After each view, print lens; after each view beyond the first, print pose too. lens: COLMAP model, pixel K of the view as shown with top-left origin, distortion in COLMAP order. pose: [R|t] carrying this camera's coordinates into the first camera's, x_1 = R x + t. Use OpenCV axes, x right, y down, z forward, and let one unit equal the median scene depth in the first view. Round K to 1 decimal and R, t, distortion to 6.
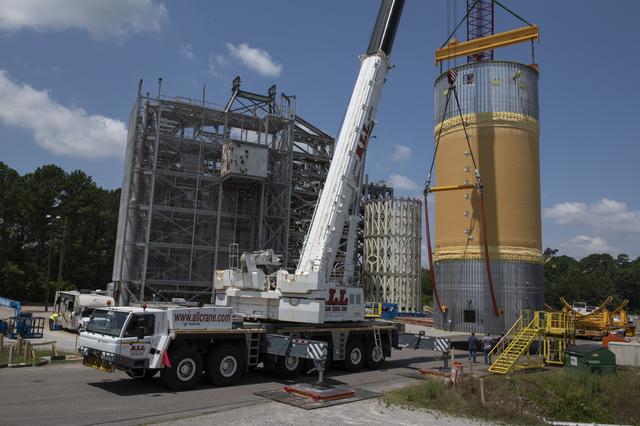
lens RADIAL K [[529.0, 0, 320.0], [0, 529.0, 213.0], [0, 0, 1]] dist [-0.003686, -0.002062]
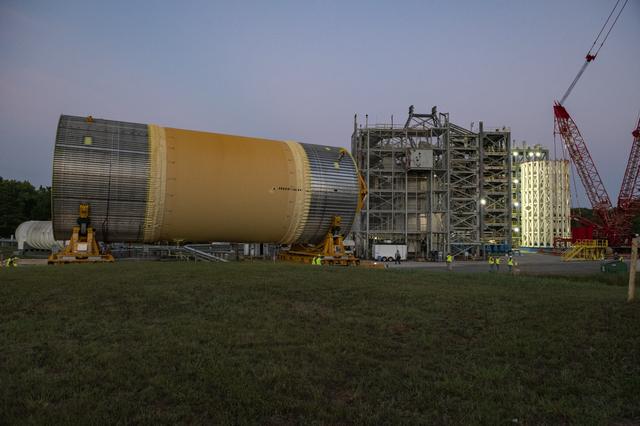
lens RADIAL K [[479.3, 0, 320.0], [0, 479.3, 213.0], [0, 0, 1]] dist [-0.010026, -0.007389]
pose [[0.927545, -0.055259, -0.369603, 0.112696], [0.088906, 0.993241, 0.074616, -0.063839], [0.362982, -0.102069, 0.926189, -0.516478]]
